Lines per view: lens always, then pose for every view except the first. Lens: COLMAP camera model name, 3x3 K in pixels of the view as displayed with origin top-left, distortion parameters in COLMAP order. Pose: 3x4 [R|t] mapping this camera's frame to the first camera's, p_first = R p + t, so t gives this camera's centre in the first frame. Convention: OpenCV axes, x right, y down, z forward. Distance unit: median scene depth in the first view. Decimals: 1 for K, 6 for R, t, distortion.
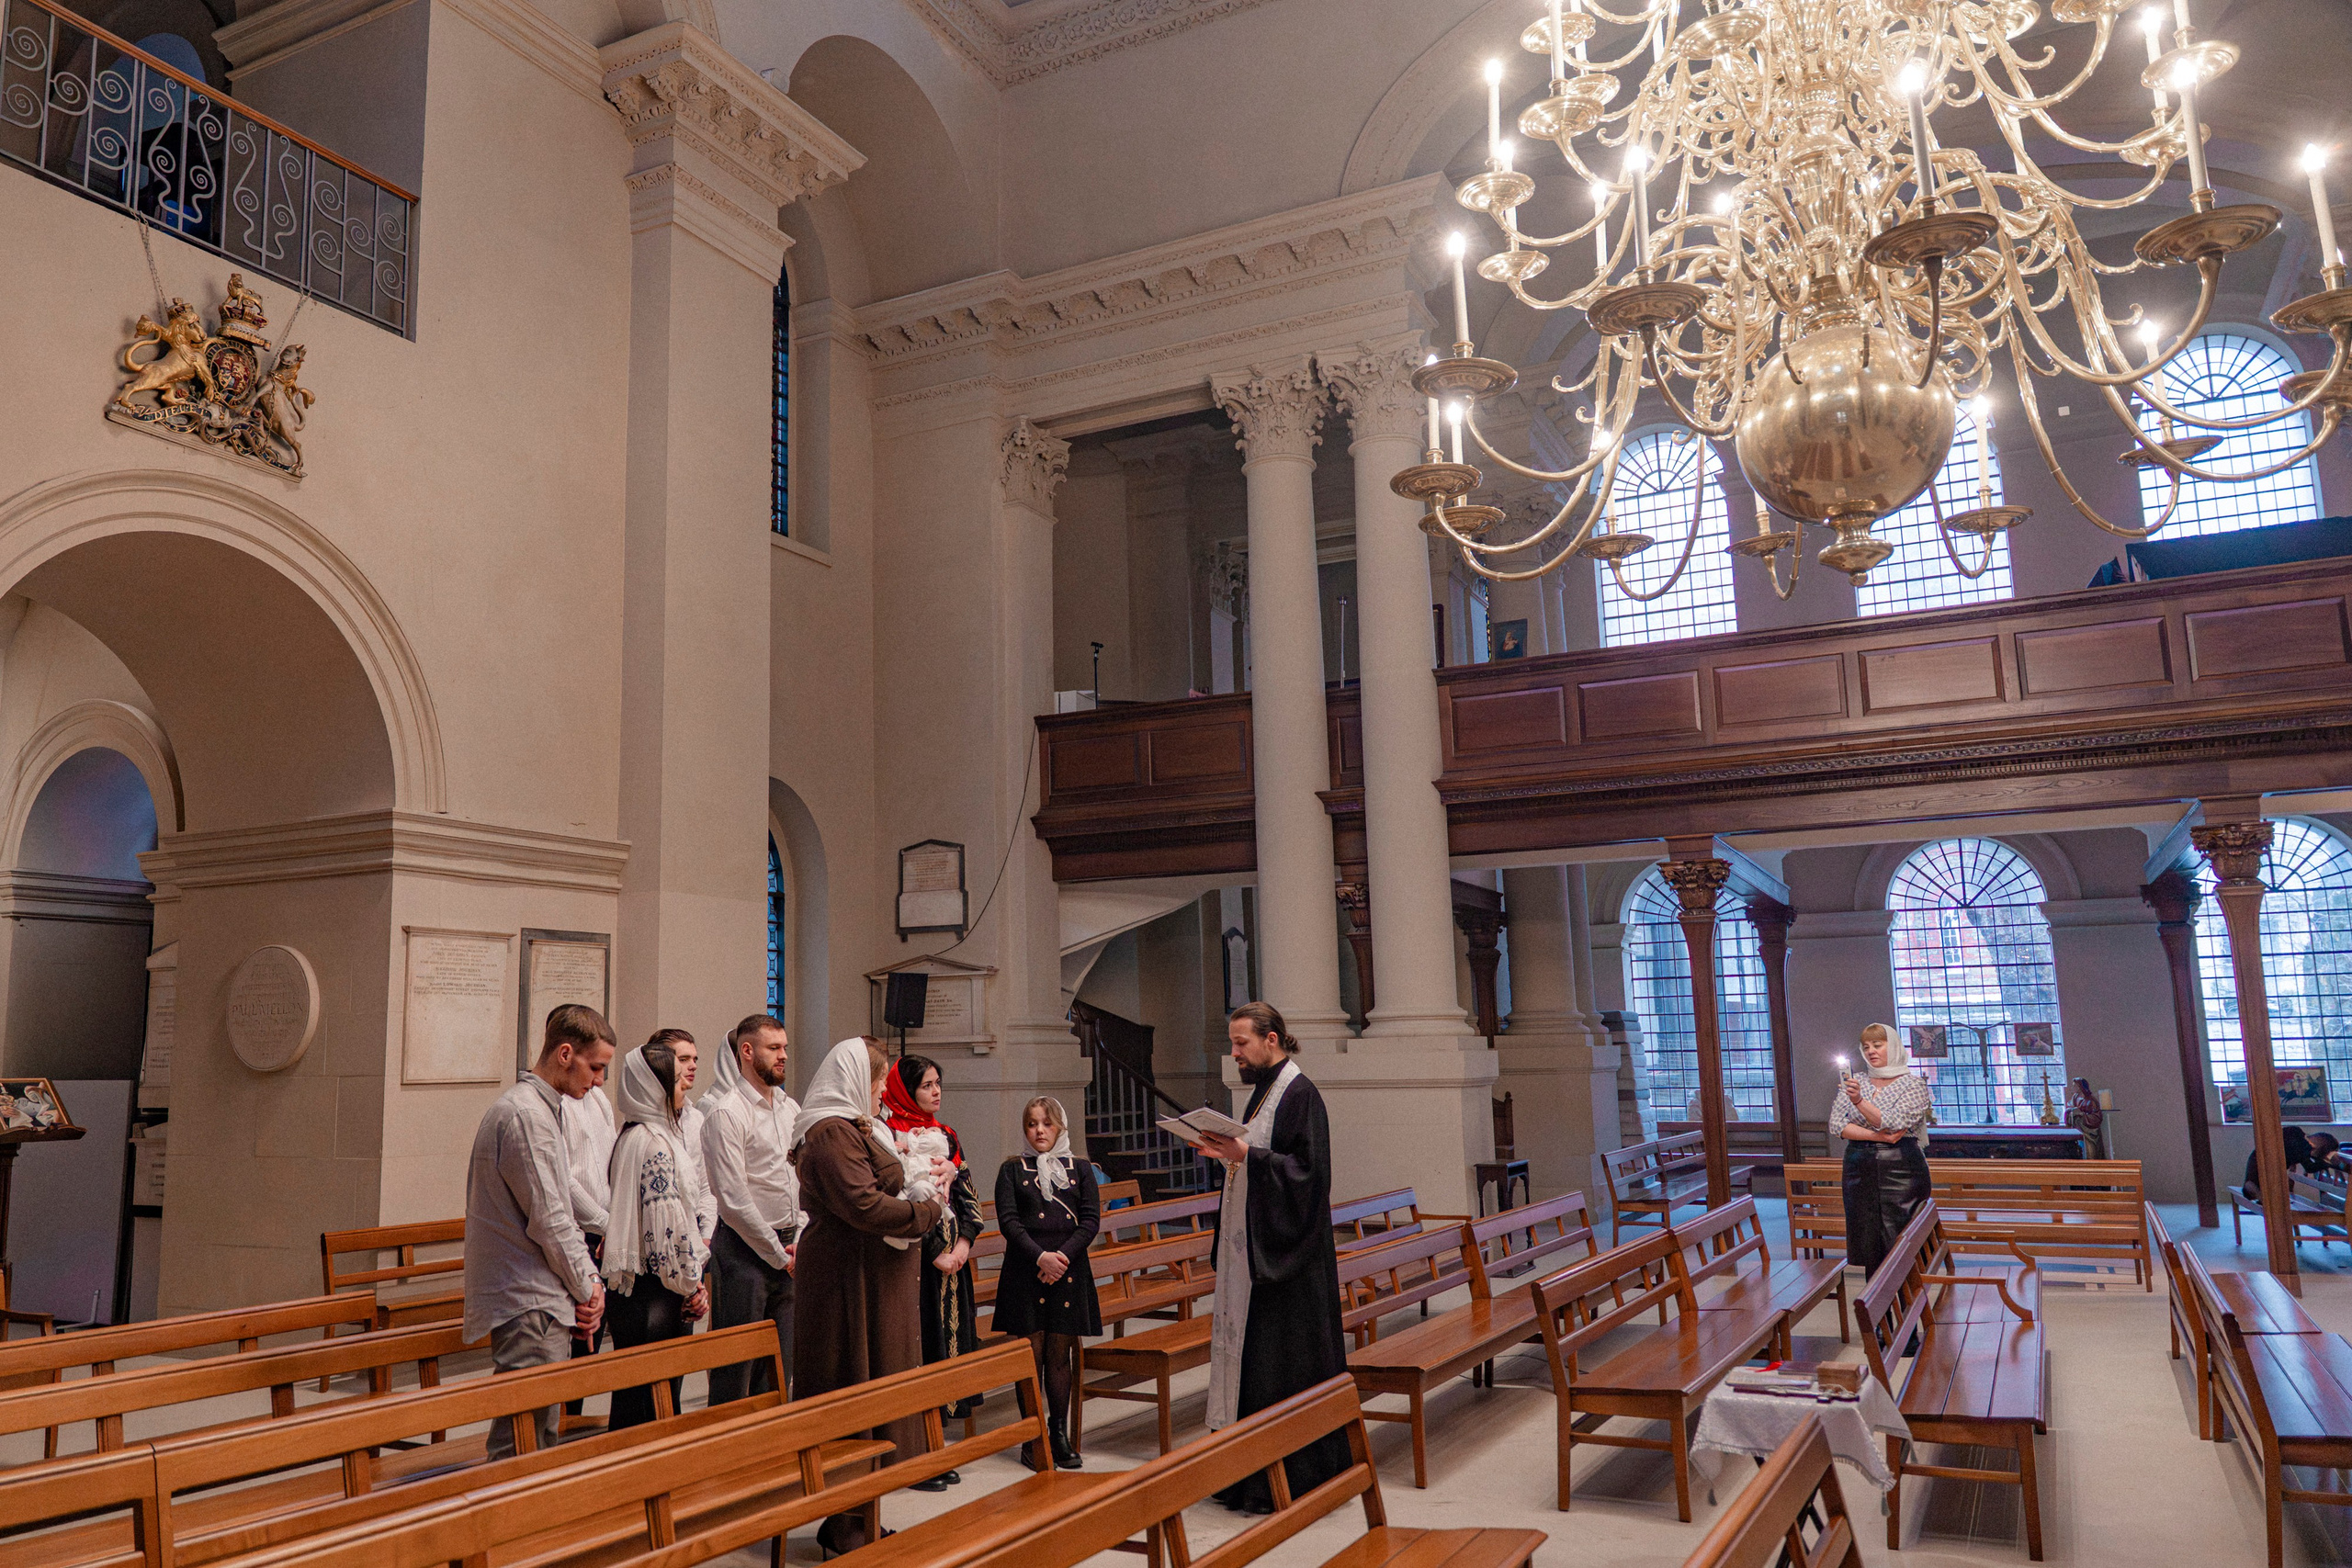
lens RADIAL K [[1769.1, 0, 1038.8], [0, 1769.1, 782.9], [0, 0, 1]] dist [0.001281, 0.001055]
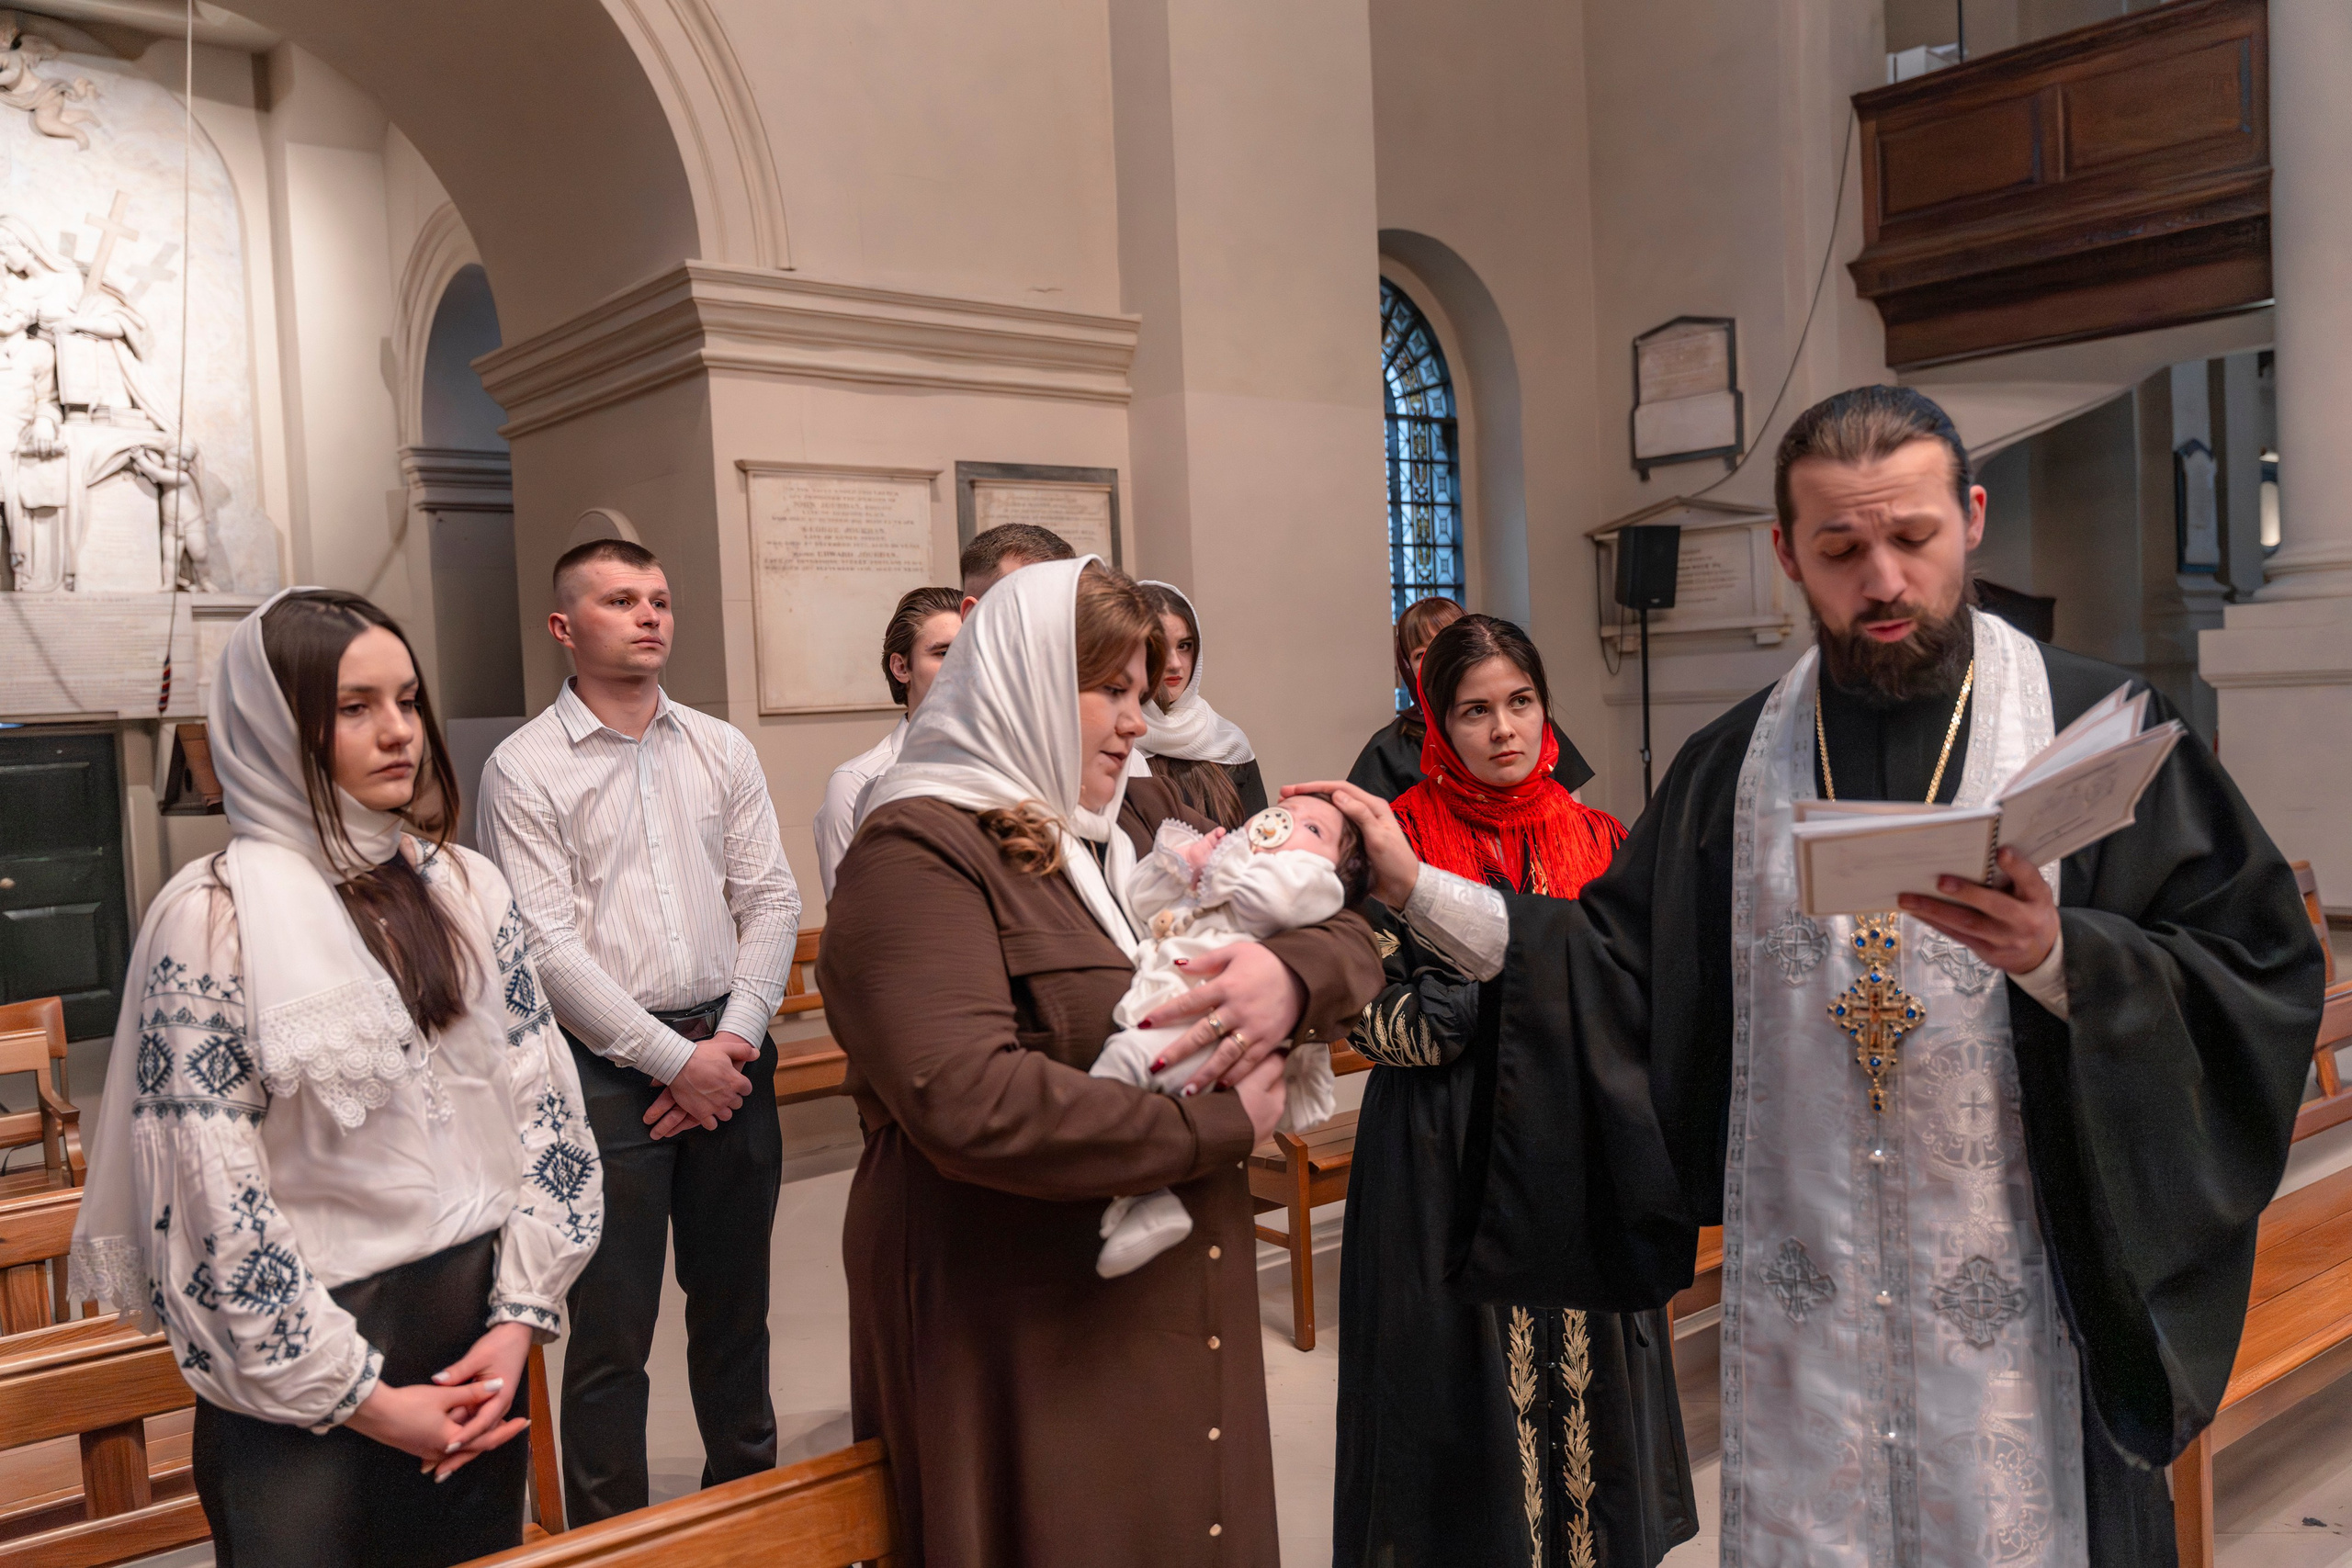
lens RADIAL K [[1899.4, 0, 1176.0], [0, 1899.4, 784.0], [0, 0, 1]] dist [0.012772, -0.002289]
pose [[0.936231, -0.010903, -0.351215, 0.008070], [0.084910, 0.976918, 0.196016, 0.048181], [0.340971, -0.213338, 0.915547, 0.277321]]
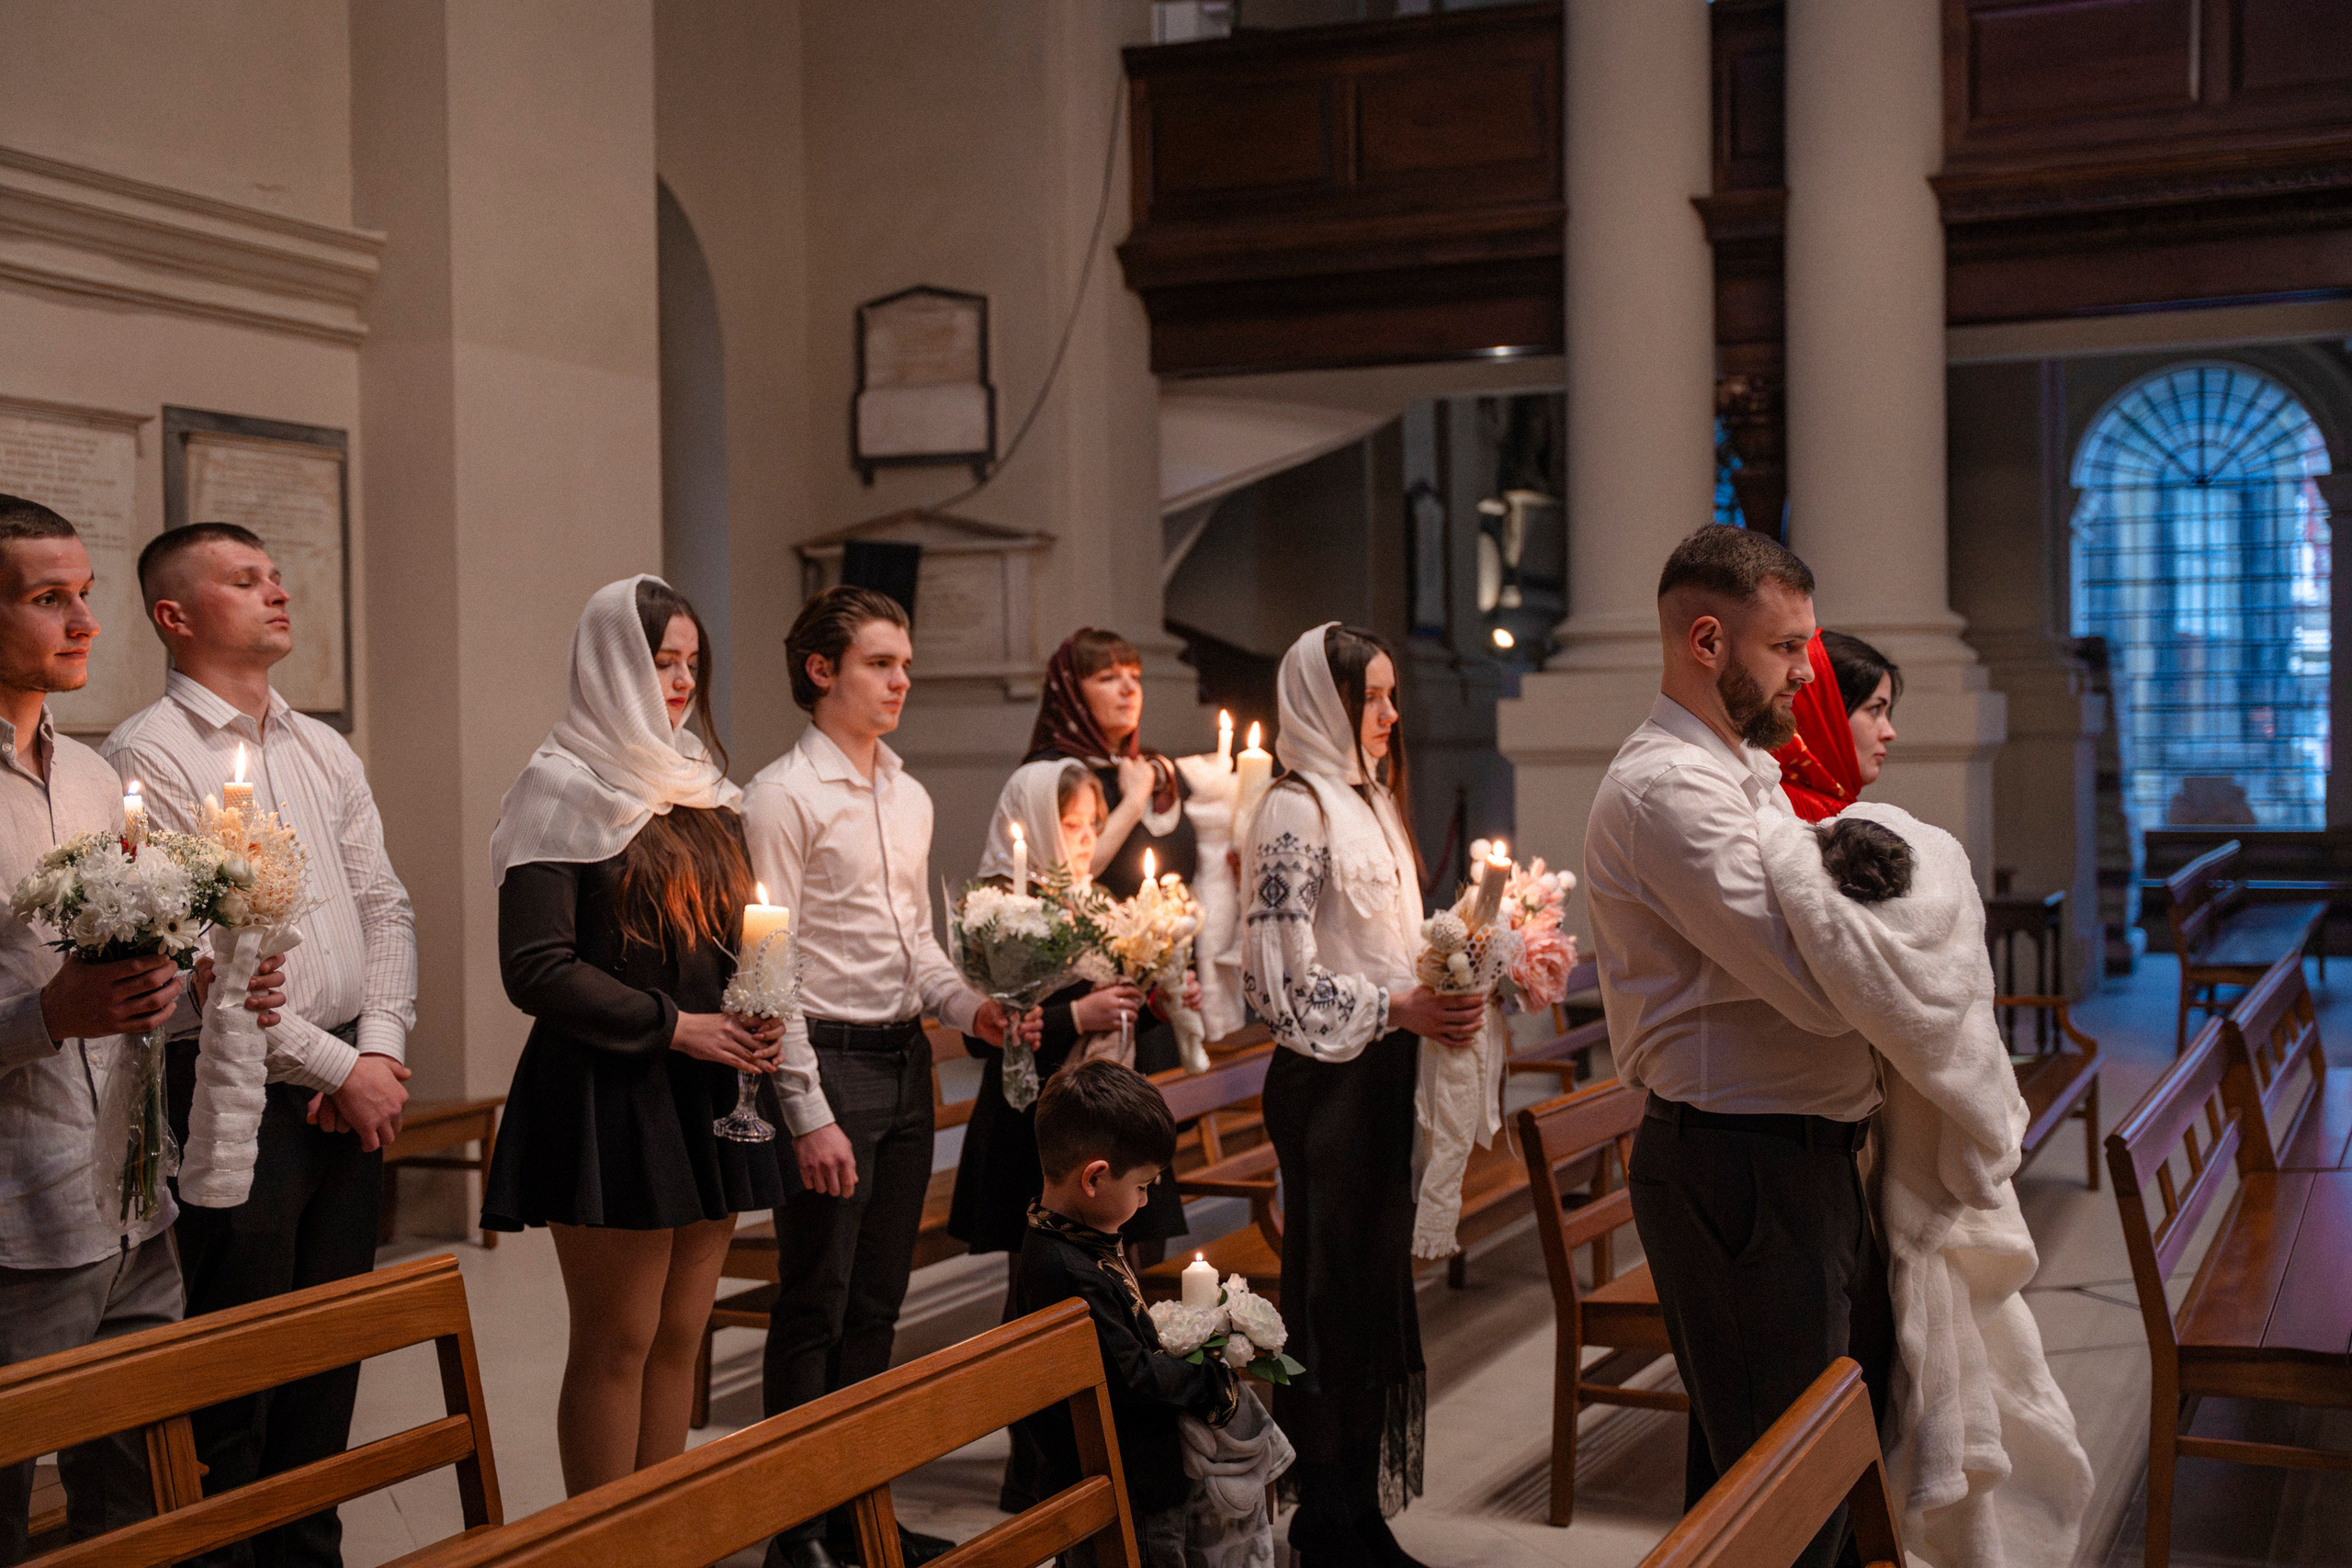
lens RADIAL K [[2881.0, 0, 1176.0], [0, 2881.0, 784.0], [0, 0, 1]] dist [0.130260, 0.011294]
pose [[0.994496, 0.004464, 0.104683, -0.076596], [-0.022471, 0.984933, 0.171471, 0.029653], [-0.102341, -0.172879, 0.979612, 0.144822]]
